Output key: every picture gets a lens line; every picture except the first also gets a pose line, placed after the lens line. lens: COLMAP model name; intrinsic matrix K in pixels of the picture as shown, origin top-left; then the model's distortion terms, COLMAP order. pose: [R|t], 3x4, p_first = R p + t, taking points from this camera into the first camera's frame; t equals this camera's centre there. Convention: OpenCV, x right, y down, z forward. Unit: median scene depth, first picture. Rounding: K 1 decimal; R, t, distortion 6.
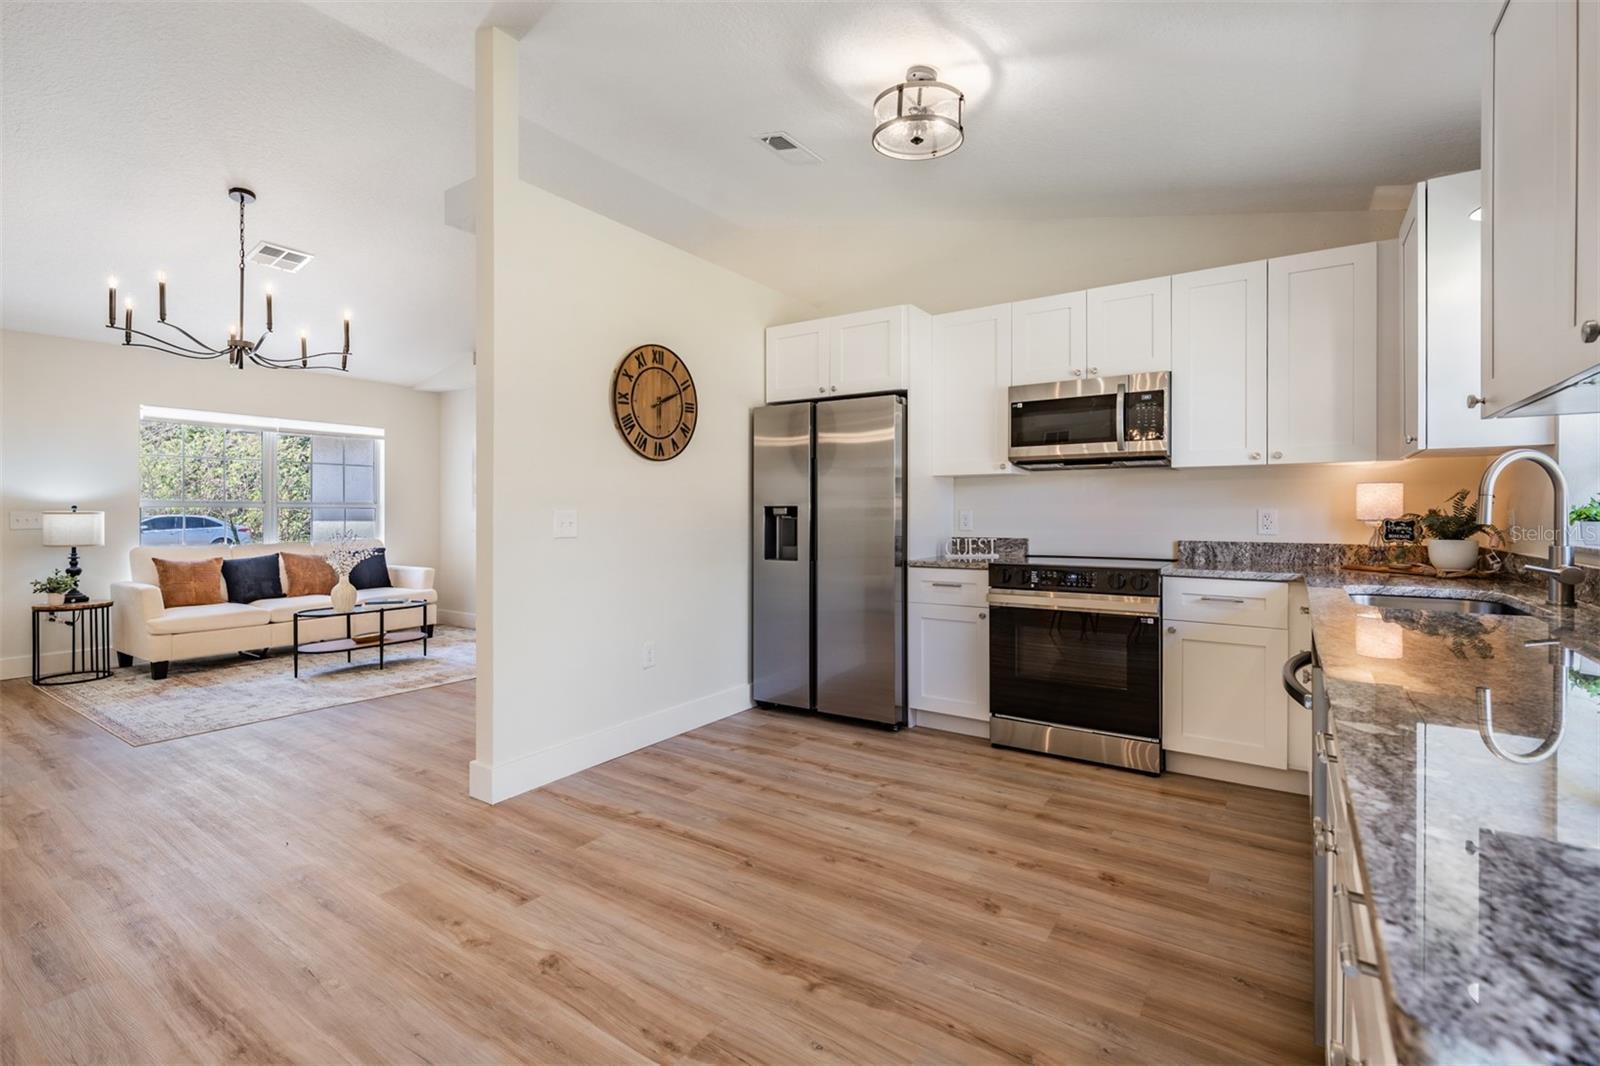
lens RADIAL K [[722.6, 0, 793.5], [0, 722.6, 513.5], [0, 0, 1]] dist [0.001035, -0.000407]
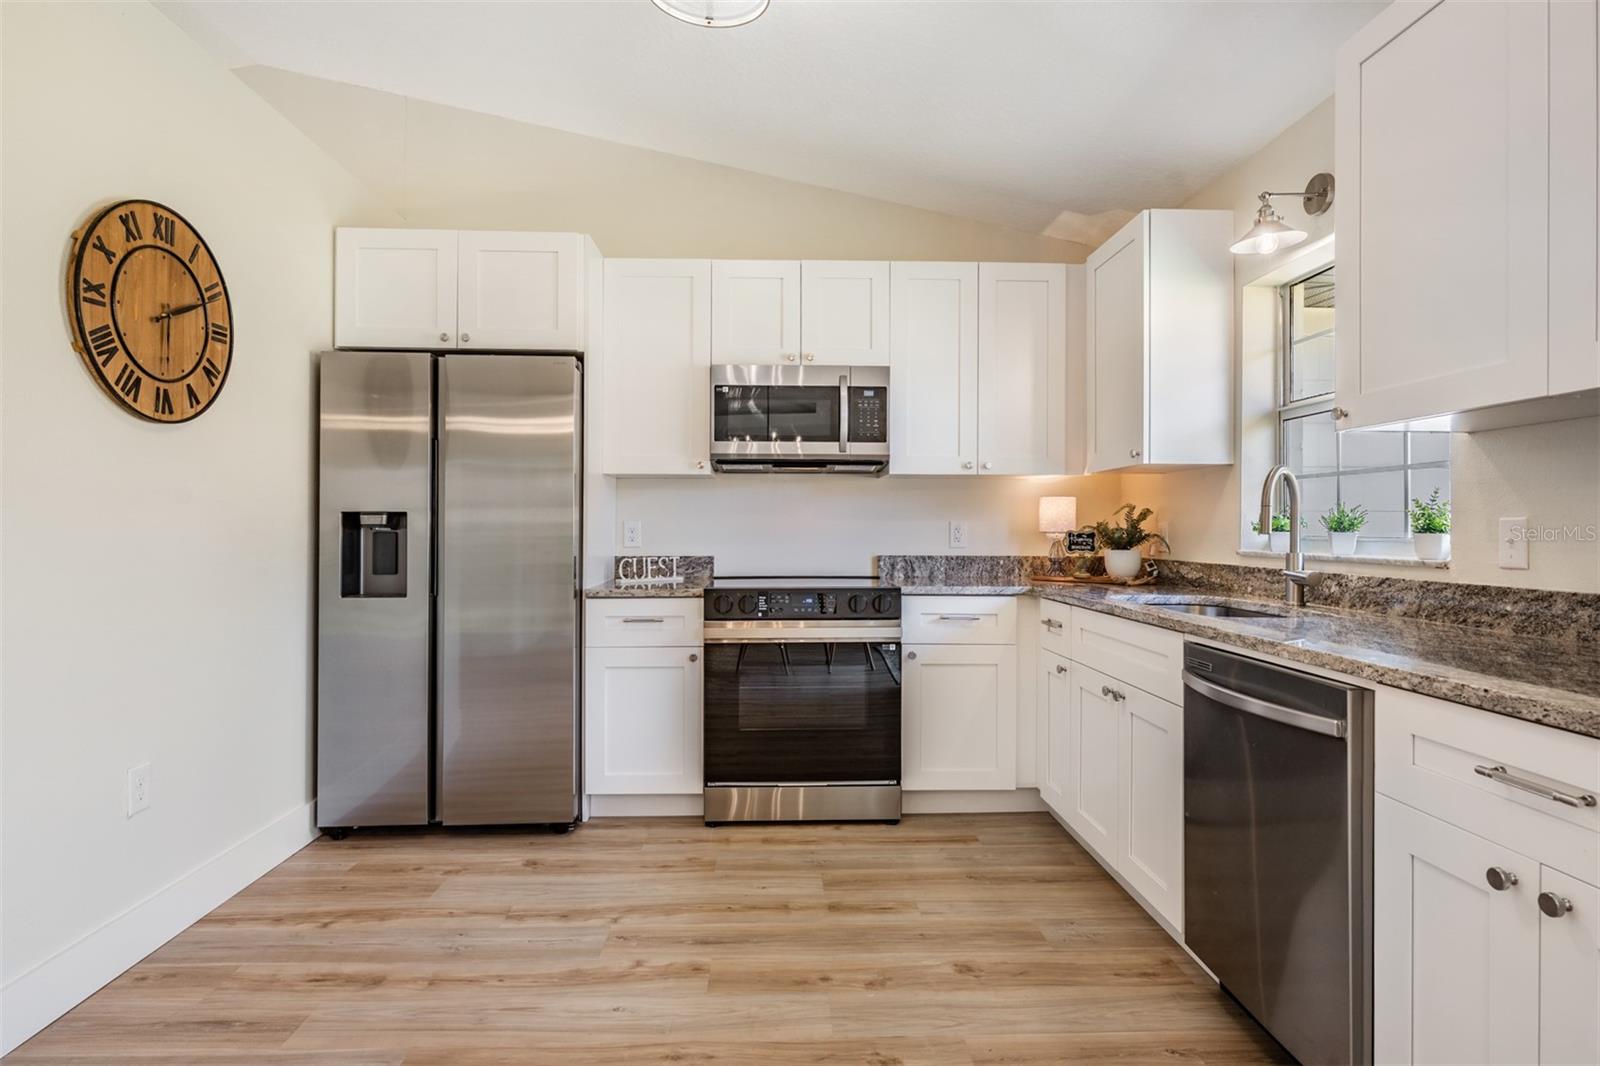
lens RADIAL K [[829.8, 0, 793.7], [0, 829.8, 525.4], [0, 0, 1]] dist [0.003798, -0.000727]
pose [[0.804060, 0.004682, 0.594529, -0.185851], [-0.002121, 0.999985, -0.005006, 0.005599], [-0.594544, 0.002764, 0.804058, 0.237968]]
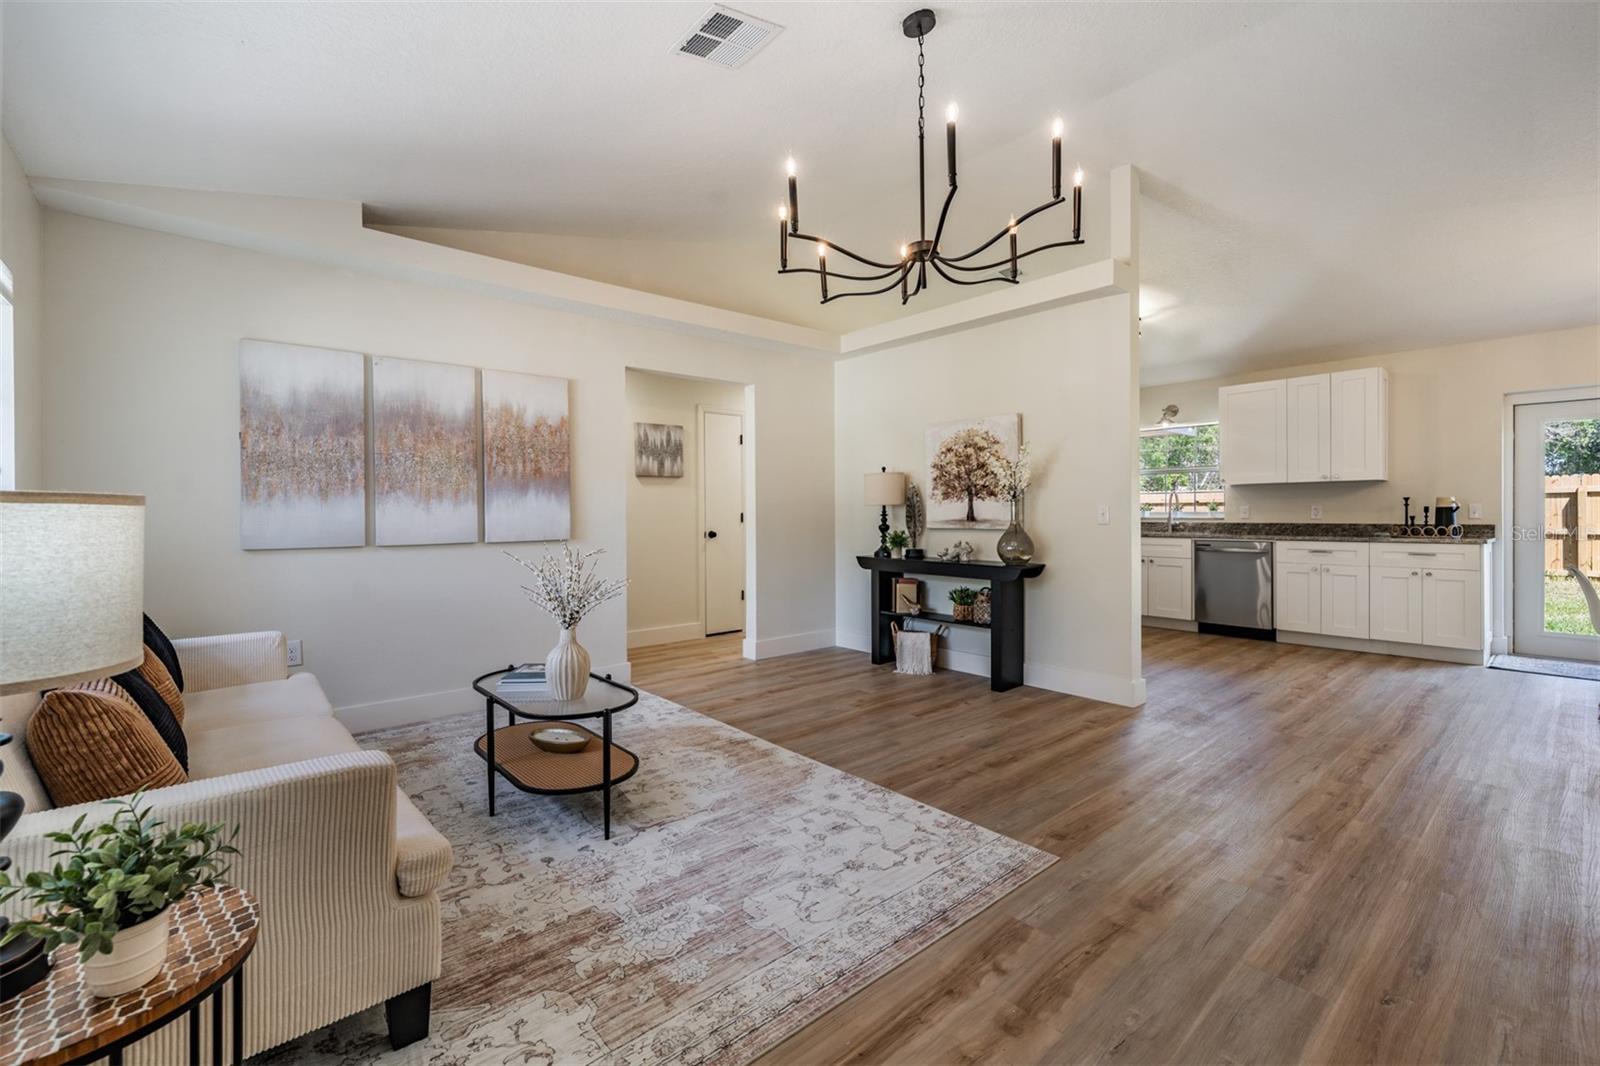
lens RADIAL K [[679.6, 0, 793.6], [0, 679.6, 510.7], [0, 0, 1]] dist [0.000509, 0.000020]
pose [[0.260177, 0.001309, 0.965560, -1.634310], [0.006375, 0.999975, -0.003073, 0.006191], [-0.965540, 0.006955, 0.260162, 1.113848]]
